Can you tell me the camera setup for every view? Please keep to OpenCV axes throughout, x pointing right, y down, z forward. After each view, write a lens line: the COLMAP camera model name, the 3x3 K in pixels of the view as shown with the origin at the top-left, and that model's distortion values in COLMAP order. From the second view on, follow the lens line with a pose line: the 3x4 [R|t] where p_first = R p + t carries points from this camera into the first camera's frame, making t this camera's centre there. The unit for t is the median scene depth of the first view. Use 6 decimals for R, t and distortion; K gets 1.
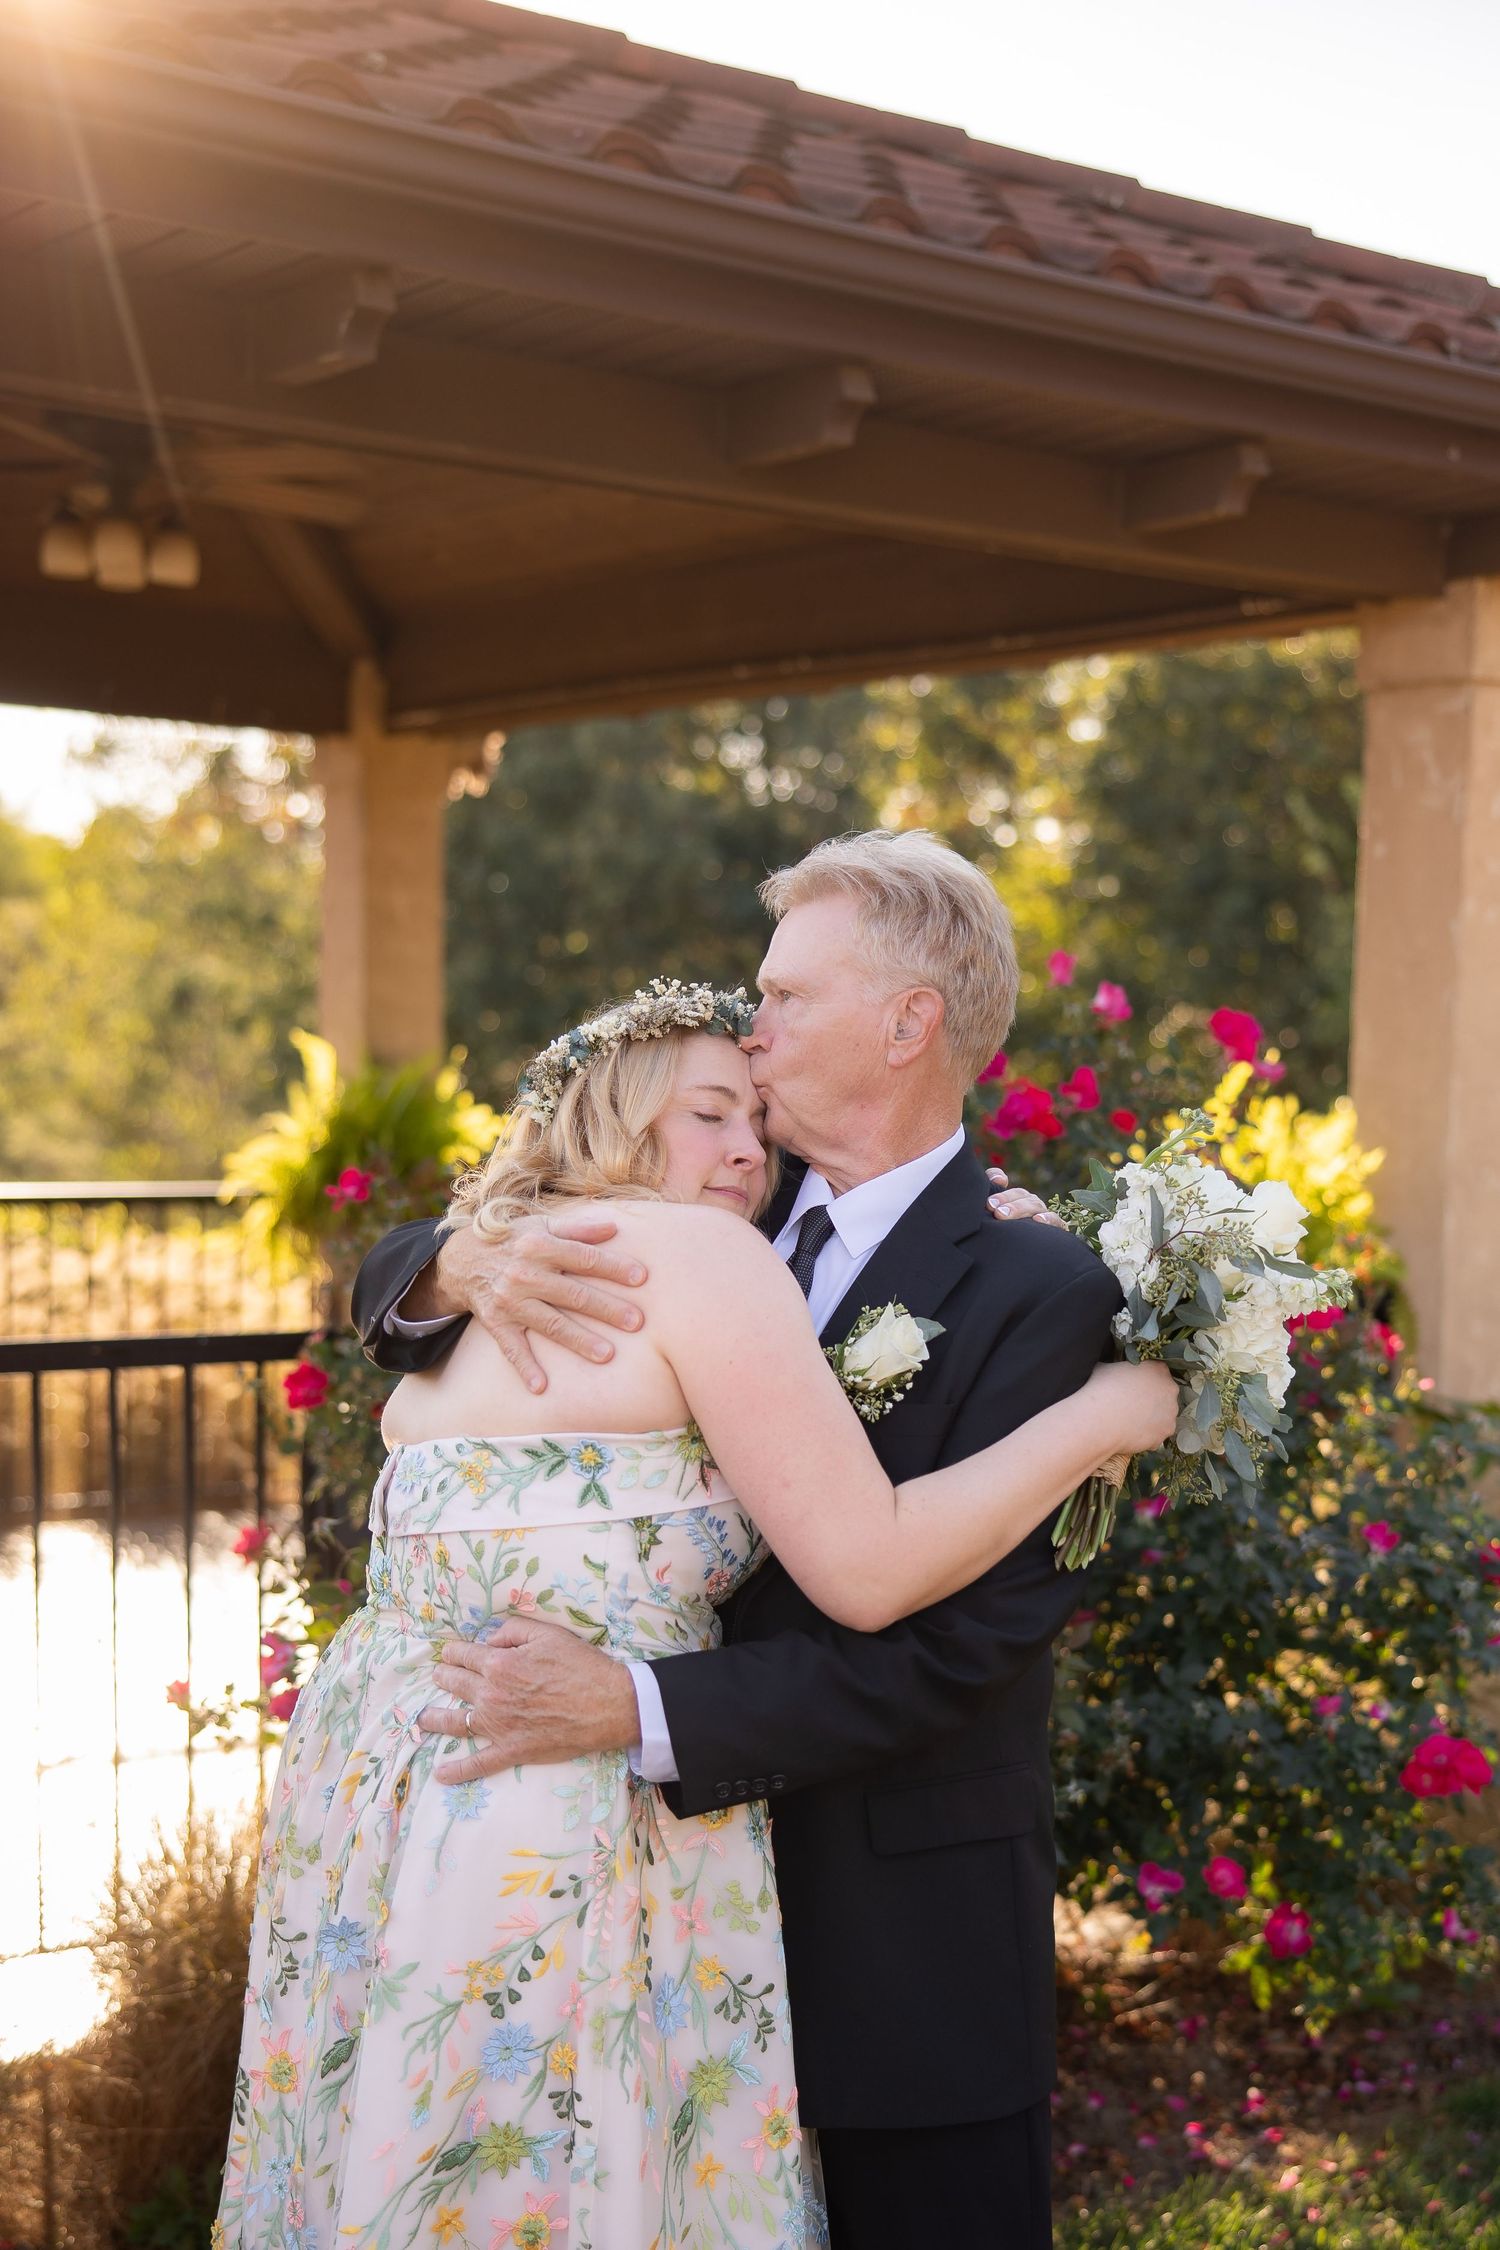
lens RADIAL K [[3039.1, 0, 950.2], [0, 3039.1, 1353.2], [0, 0, 1]] dist [0.102142, -0.526642]
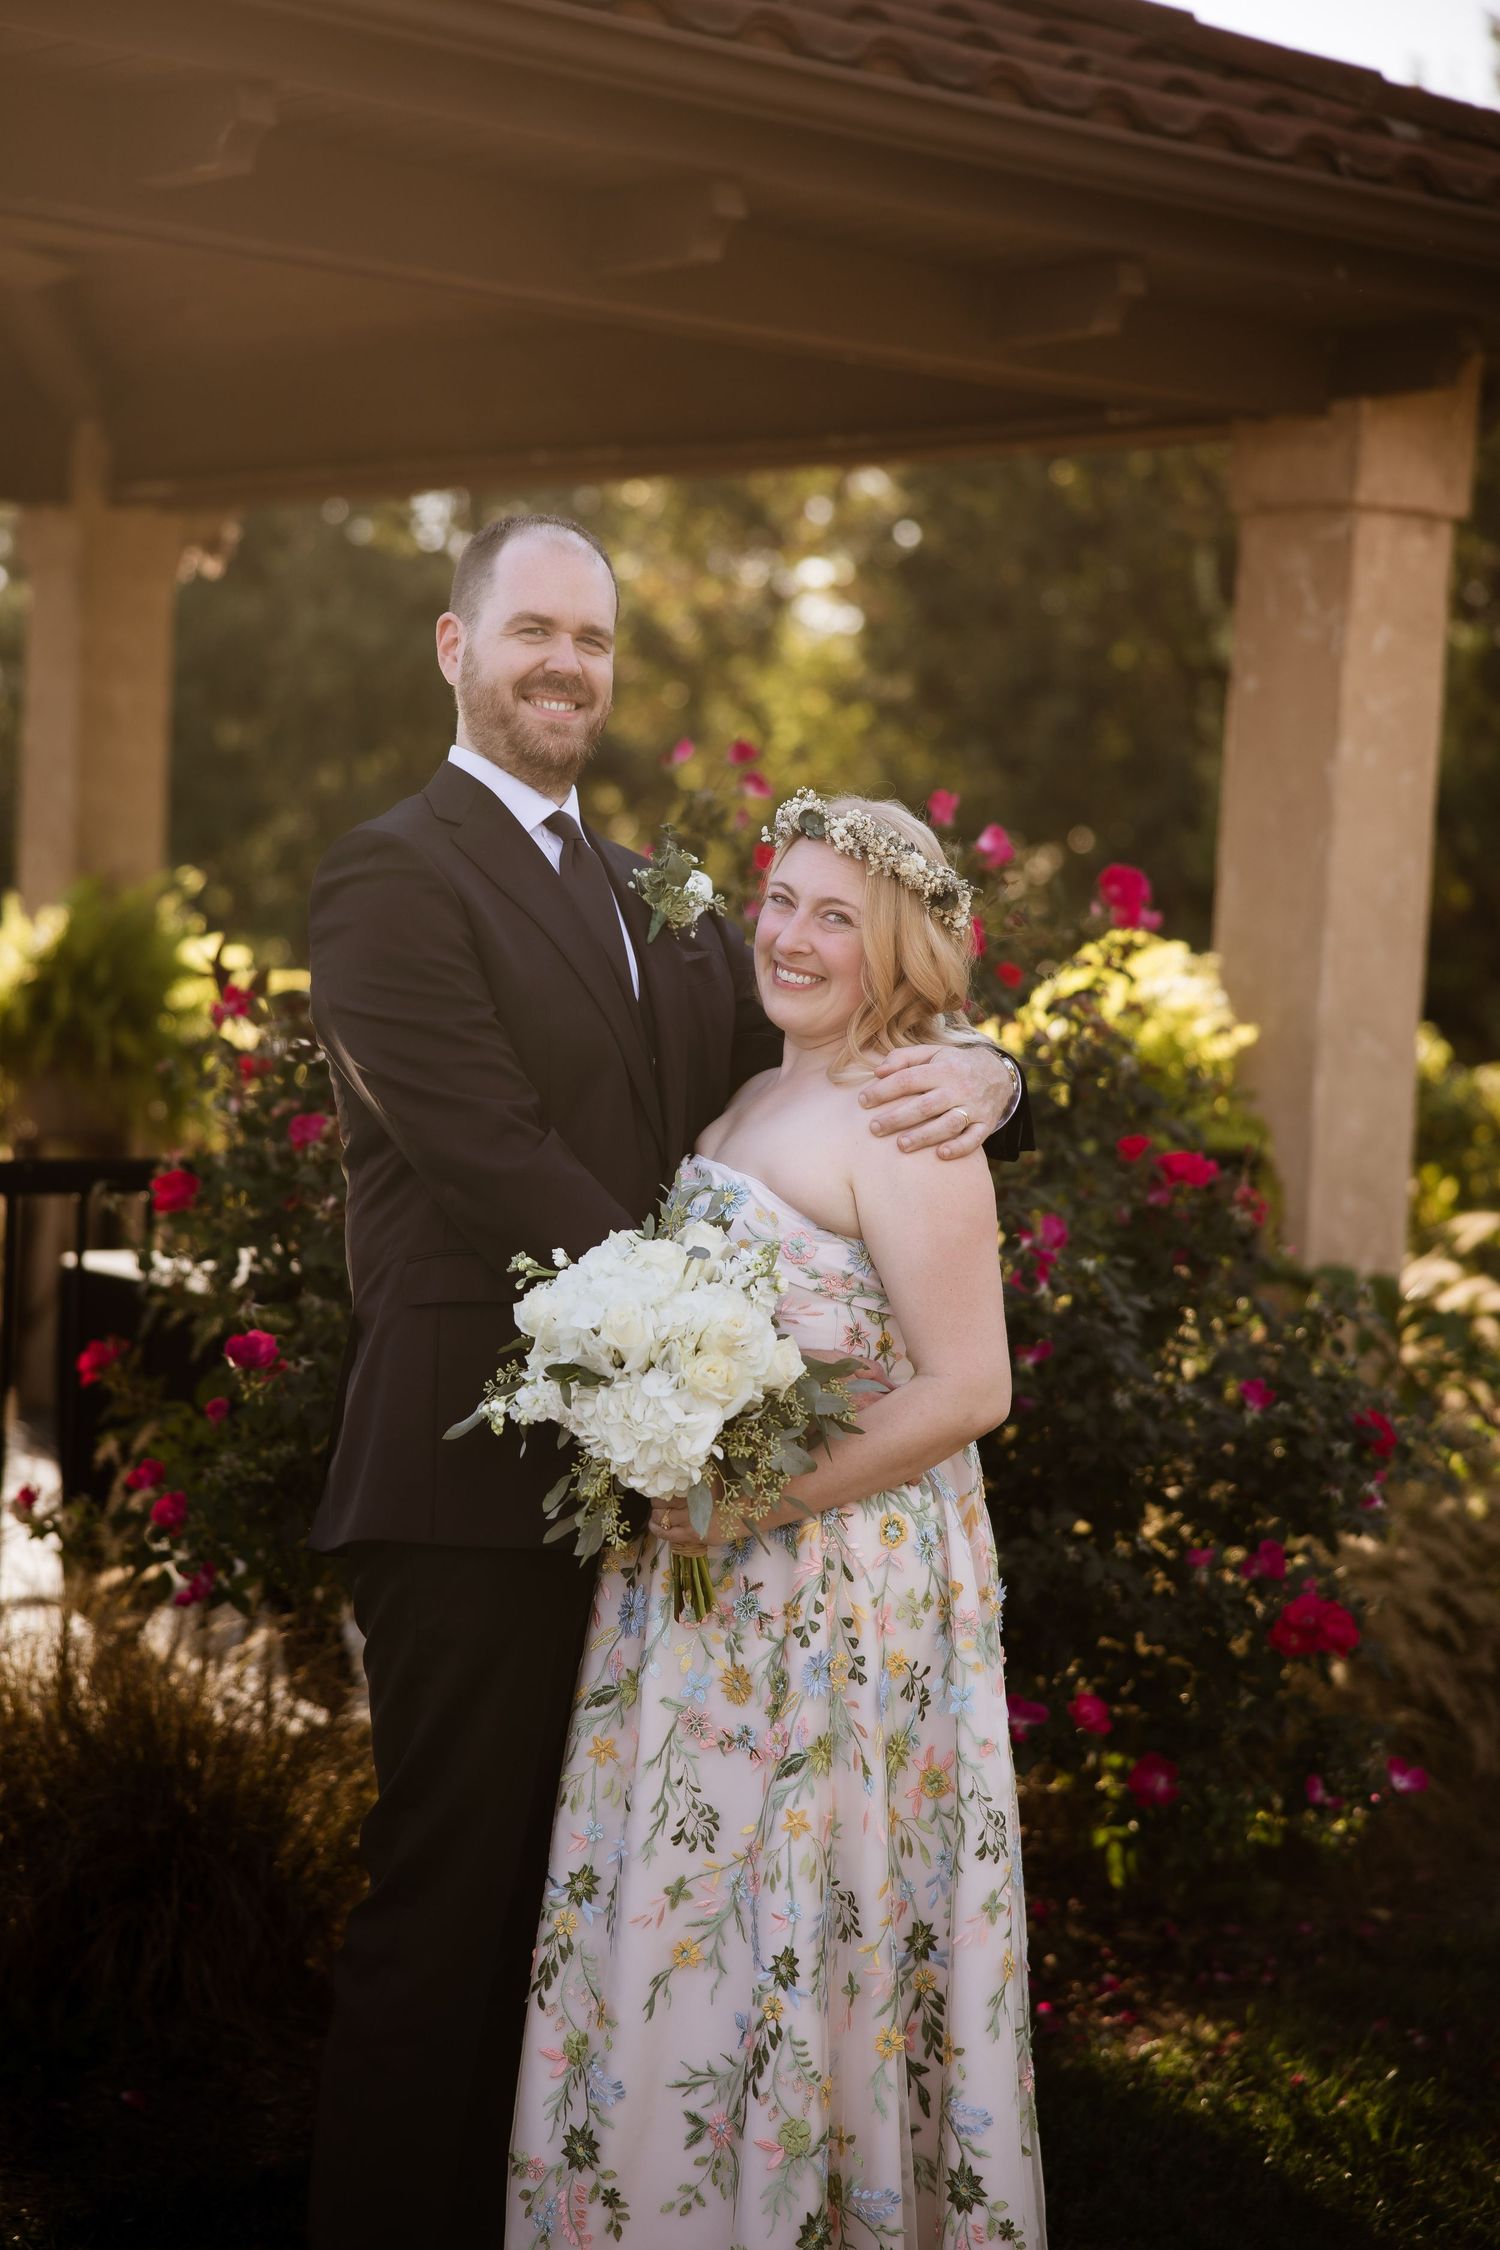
lens RADIAL K [[3970.5, 0, 750.0], [0, 3970.5, 1125.0], [0, 0, 1]] dist [0.108364, -0.266312]
pose [[0.999341, 0.024256, 0.026988, -0.052235], [-0.023264, 0.999063, -0.036482, 0.021165], [-0.027847, 0.035830, 0.998970, -0.255332]]
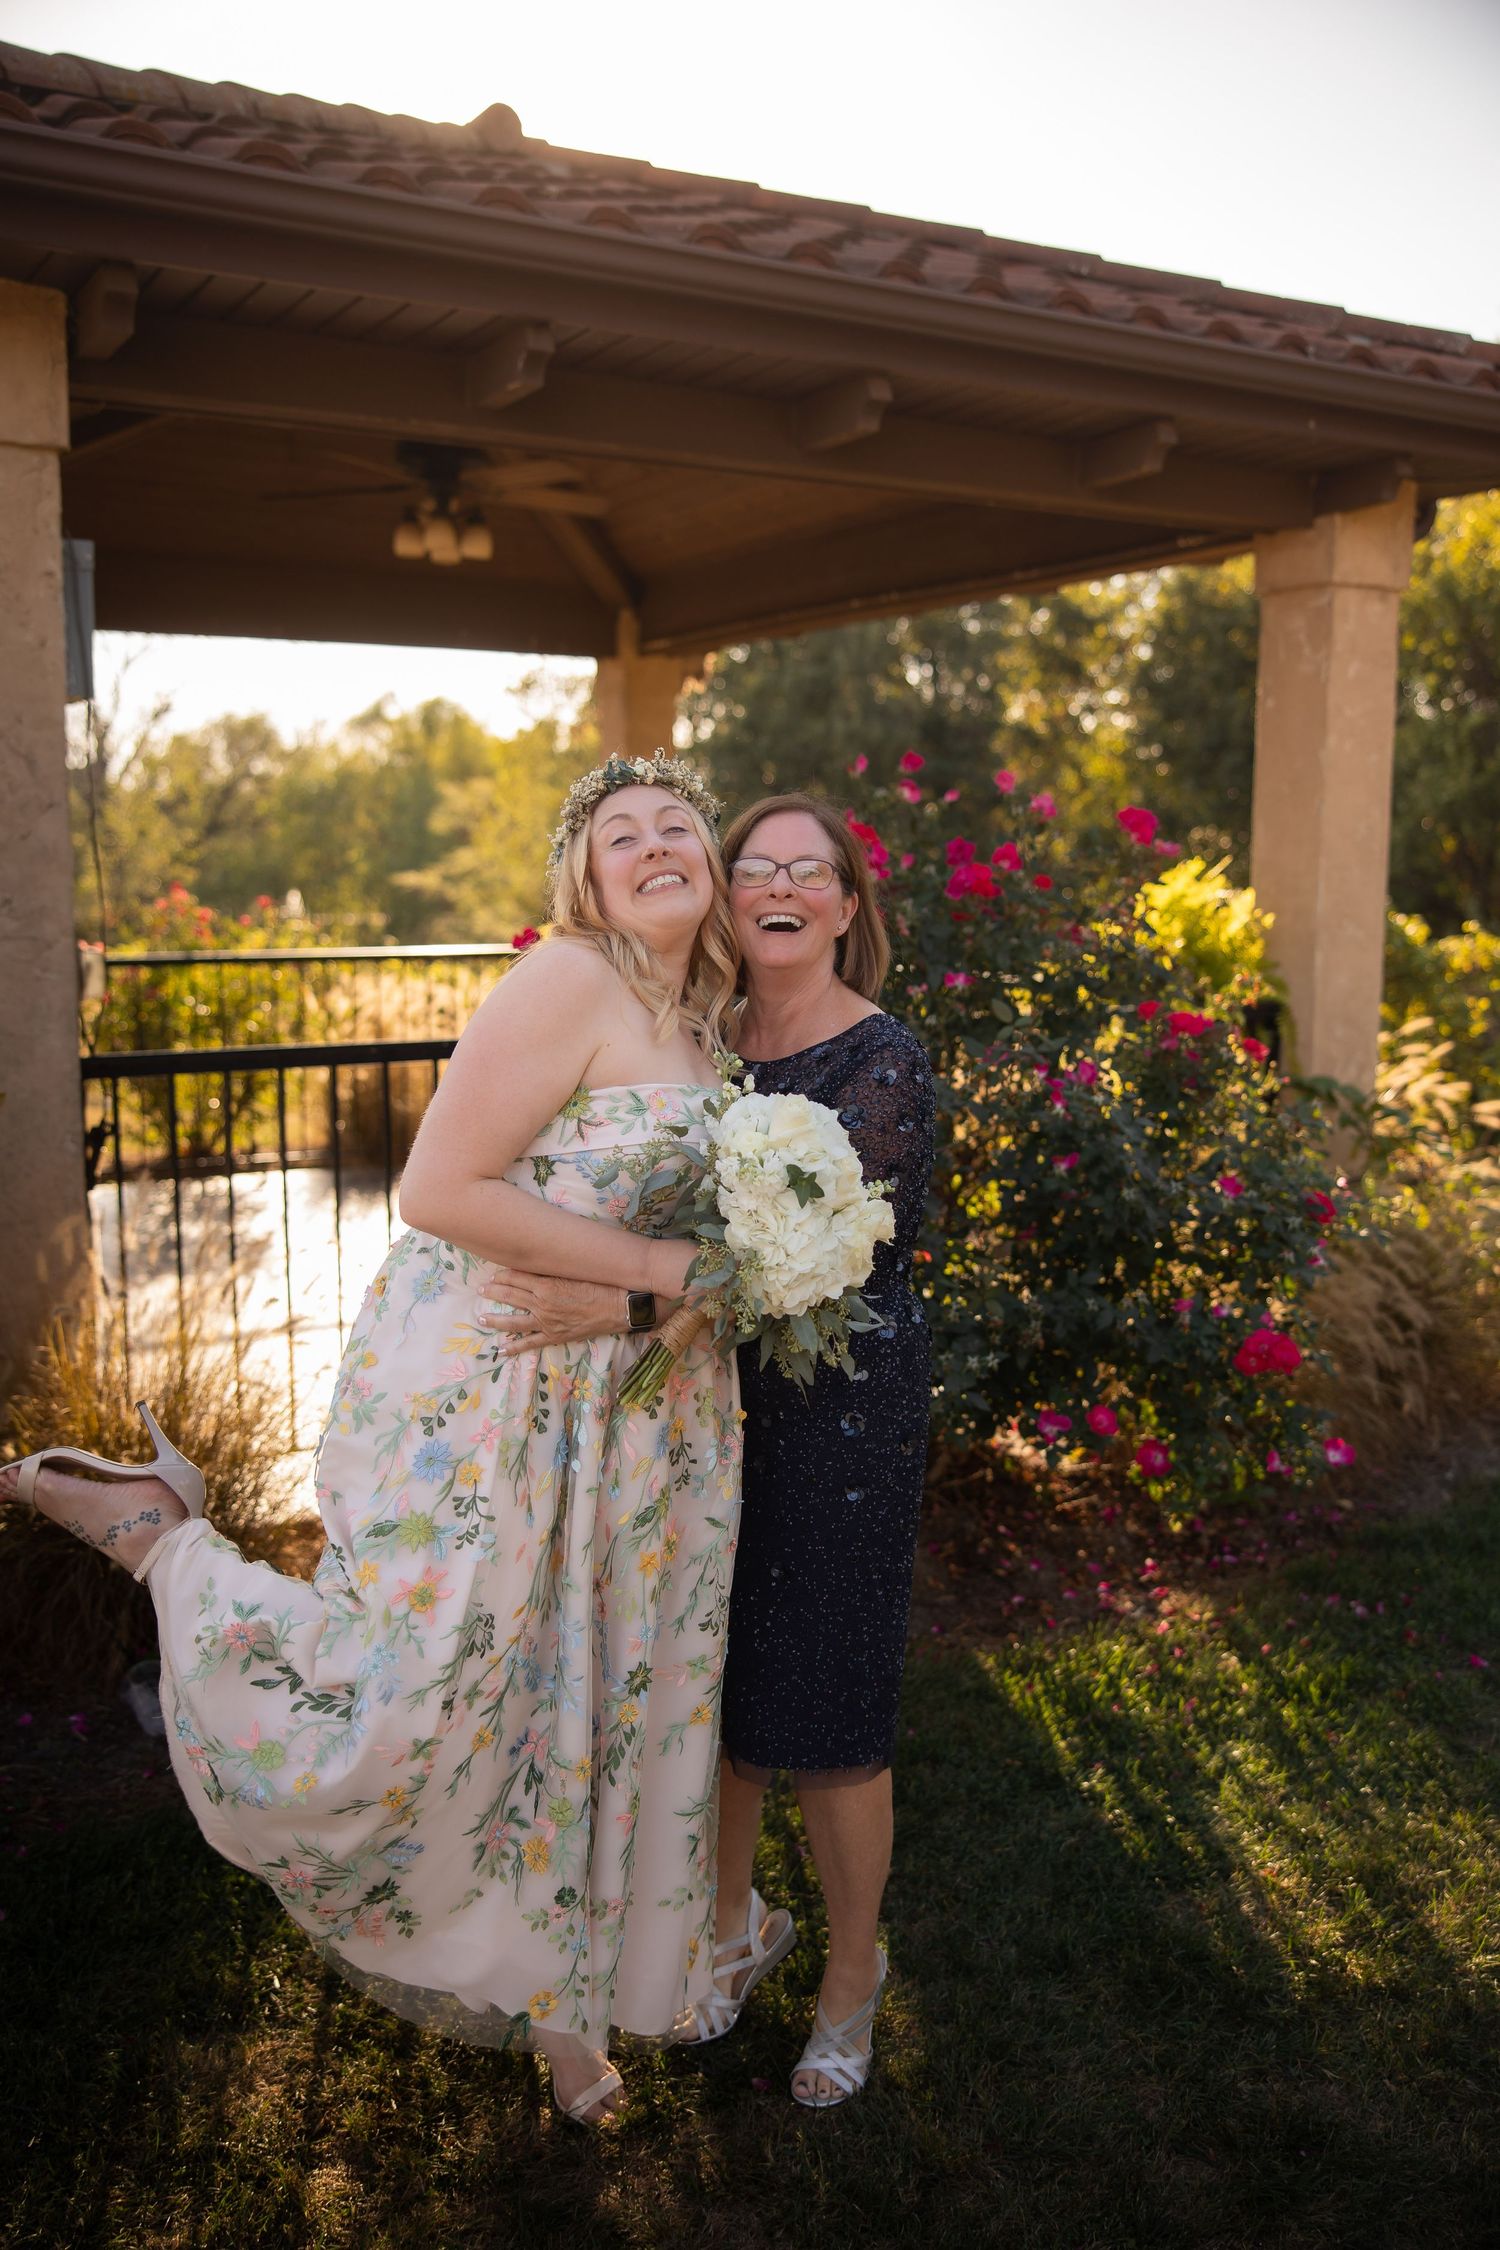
lens RADIAL K [[1876.0, 0, 750.0], [0, 1876.0, 1125.0], [0, 0, 1]] dist [-0.061324, -0.005504]
pose [[0.986492, 0.002392, -0.163791, 0.054358], [0.004345, 0.999159, 0.040761, -0.001972], [0.163750, -0.040922, 0.985653, 0.099279]]
